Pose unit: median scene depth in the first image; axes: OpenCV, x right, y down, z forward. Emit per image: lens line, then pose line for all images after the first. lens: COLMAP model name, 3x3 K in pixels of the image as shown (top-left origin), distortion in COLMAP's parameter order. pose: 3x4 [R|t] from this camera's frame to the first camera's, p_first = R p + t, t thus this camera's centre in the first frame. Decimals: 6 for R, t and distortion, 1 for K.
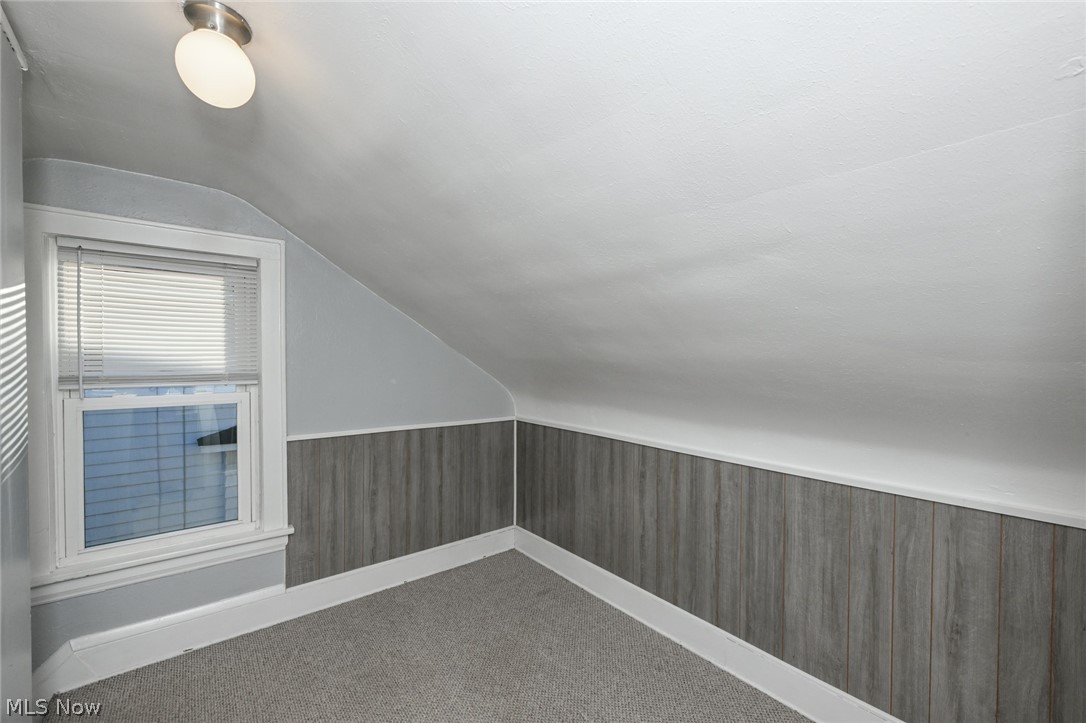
lens RADIAL K [[446.5, 0, 543.0], [0, 446.5, 361.5], [0, 0, 1]] dist [0.000565, 0.000000]
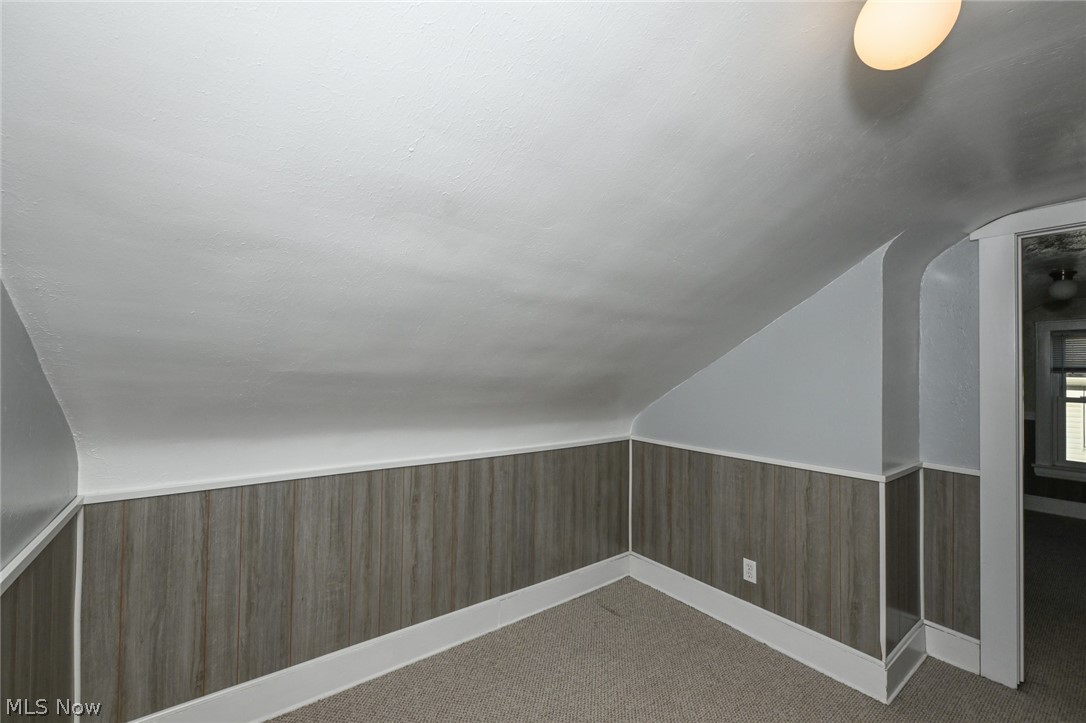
lens RADIAL K [[446.5, 0, 543.0], [0, 446.5, 361.5], [0, 0, 1]] dist [0.000565, 0.000000]
pose [[0.034477, 0.018025, 0.999243, -0.759642], [-0.002947, 0.999835, -0.017934, -0.012265], [-0.999401, -0.002326, 0.034525, 0.783308]]
